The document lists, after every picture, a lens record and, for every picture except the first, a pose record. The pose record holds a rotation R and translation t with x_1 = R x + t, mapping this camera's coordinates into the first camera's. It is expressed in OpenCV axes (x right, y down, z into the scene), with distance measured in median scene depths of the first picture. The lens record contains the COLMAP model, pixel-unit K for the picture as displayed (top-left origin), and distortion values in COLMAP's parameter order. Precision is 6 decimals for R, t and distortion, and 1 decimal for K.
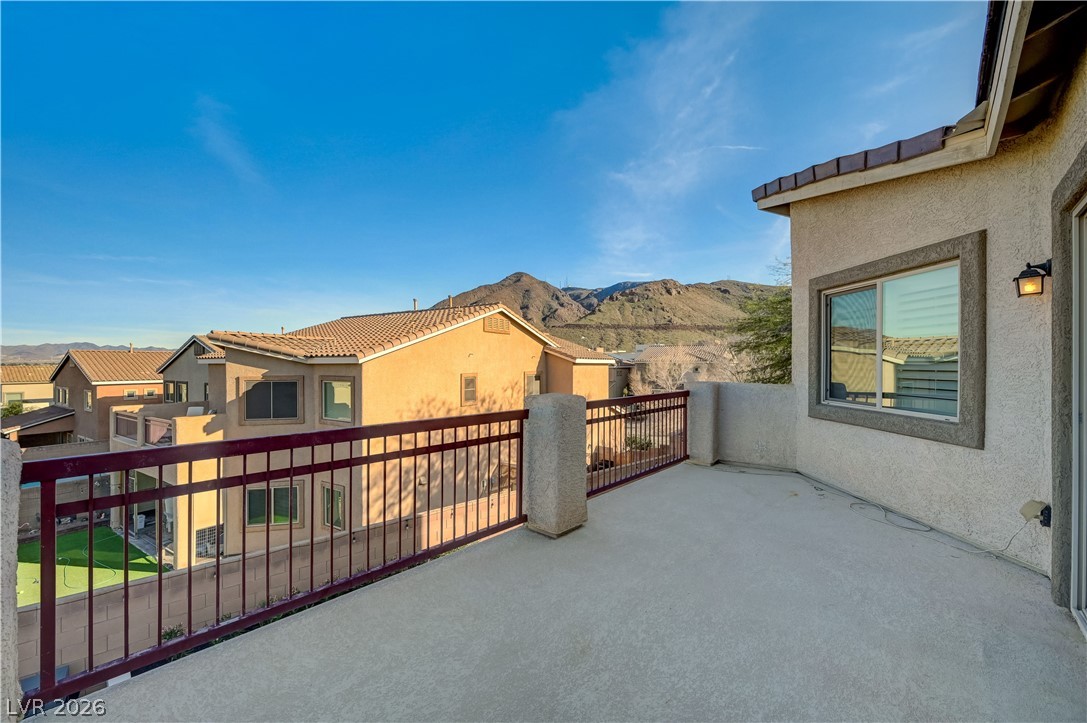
lens RADIAL K [[423.5, 0, 547.2], [0, 423.5, 357.2], [0, 0, 1]] dist [-0.001013, -0.000109]
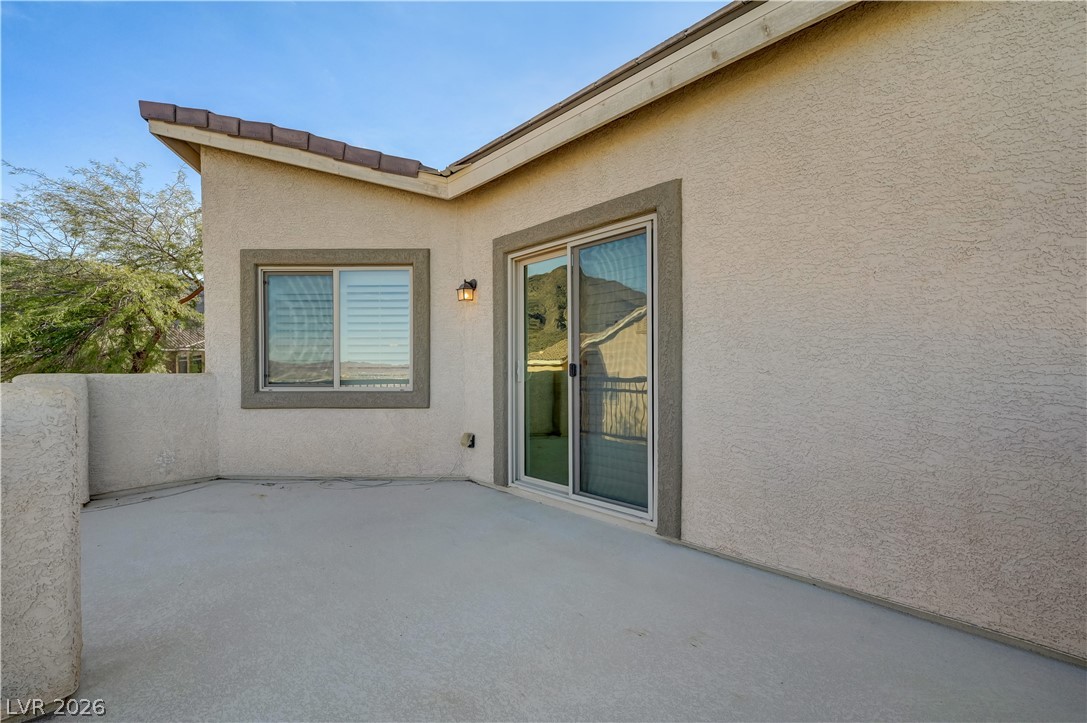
lens RADIAL K [[464.0, 0, 543.8], [0, 464.0, 368.1], [0, 0, 1]] dist [0.000878, 0.000131]
pose [[0.071767, -0.005042, 0.997409, -0.354731], [-0.010721, 0.999926, 0.005826, 0.058367], [-0.997364, -0.011112, 0.071708, 0.401391]]
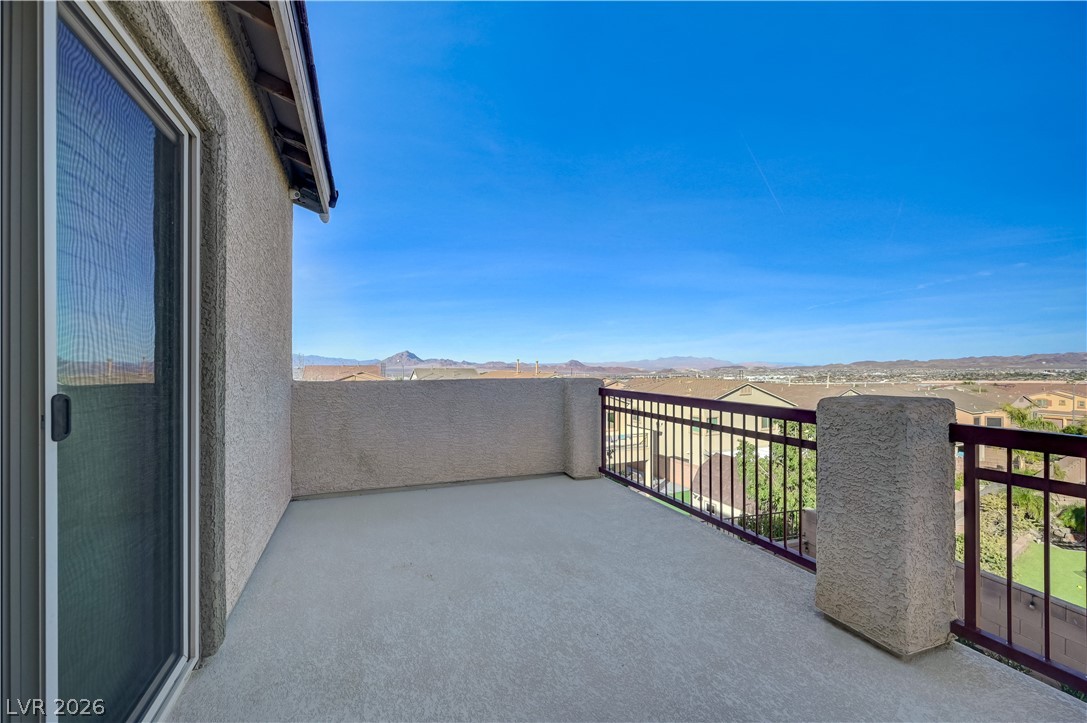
lens RADIAL K [[435.4, 0, 549.2], [0, 435.4, 367.4], [0, 0, 1]] dist [-0.000196, 0.000020]
pose [[-0.410596, -0.000205, -0.911817, 0.662495], [0.008750, 0.999953, -0.004165, 0.042861], [0.911775, -0.009688, -0.410575, 0.757778]]
